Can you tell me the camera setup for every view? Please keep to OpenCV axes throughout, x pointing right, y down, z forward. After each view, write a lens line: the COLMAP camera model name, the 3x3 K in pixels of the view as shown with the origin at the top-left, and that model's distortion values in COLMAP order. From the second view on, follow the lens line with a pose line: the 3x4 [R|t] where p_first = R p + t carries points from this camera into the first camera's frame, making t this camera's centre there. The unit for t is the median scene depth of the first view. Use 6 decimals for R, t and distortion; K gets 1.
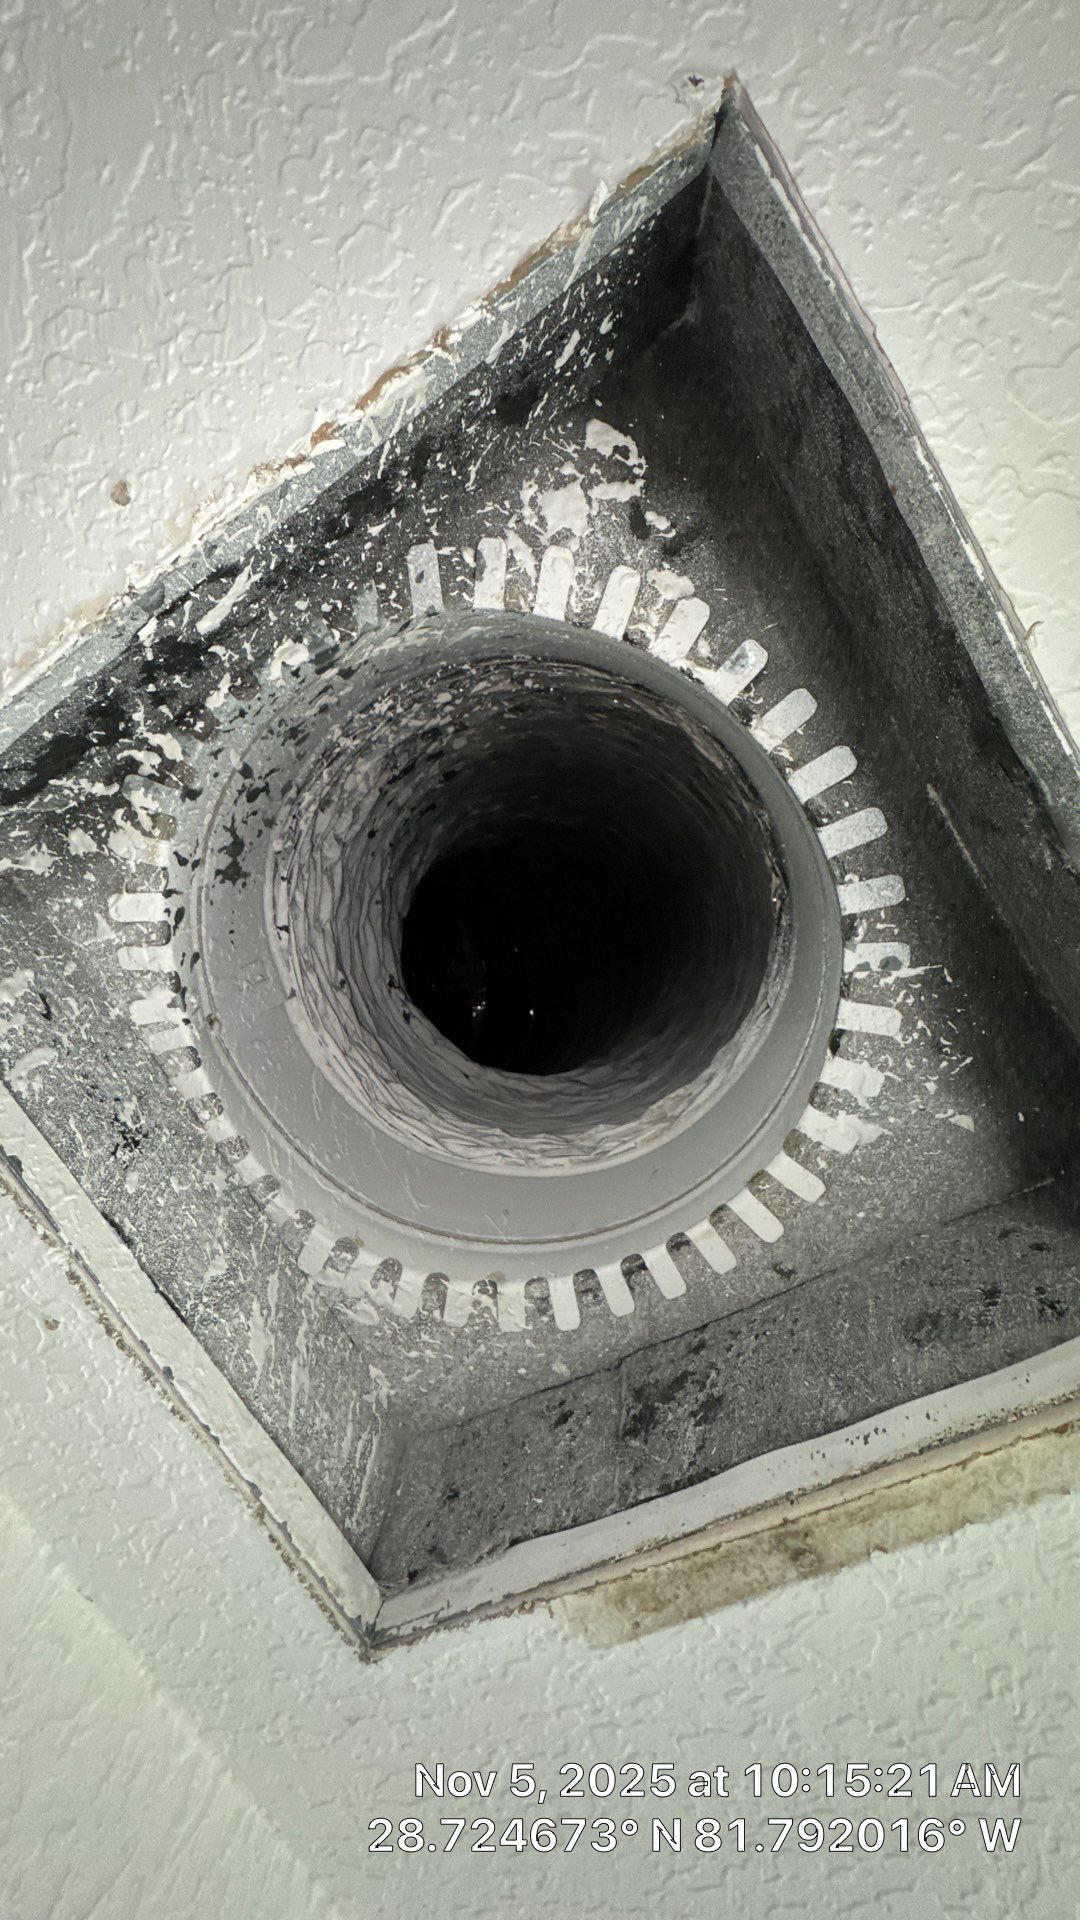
lens RADIAL K [[774.0, 0, 539.0], [0, 774.0, 968.0], [0, 0, 1]] dist [-0.005224, 0.000403]
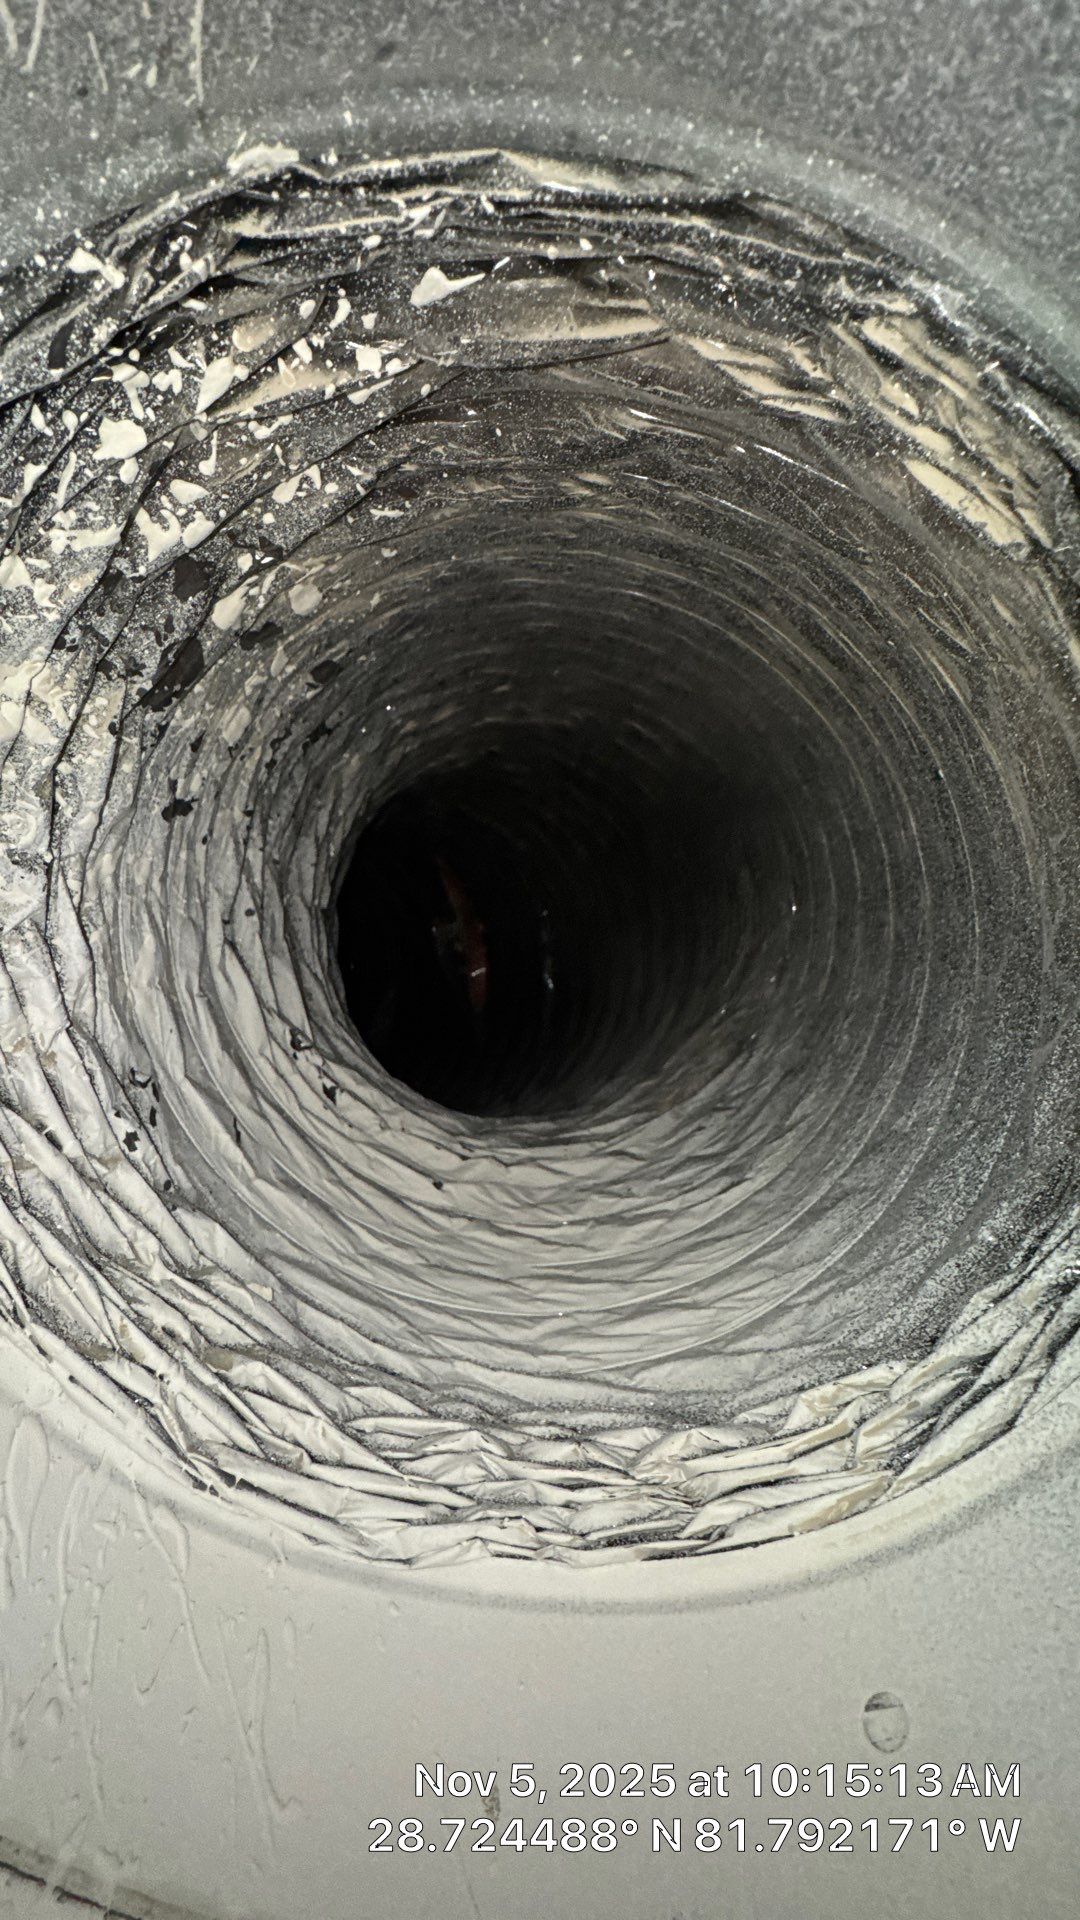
lens RADIAL K [[774.0, 0, 543.7], [0, 774.0, 955.9], [0, 0, 1]] dist [-0.005224, 0.000403]
pose [[0.992863, -0.113193, -0.037565, 0.032313], [0.117045, 0.985267, 0.124698, -0.108485], [0.022897, -0.128205, 0.991483, 0.468279]]
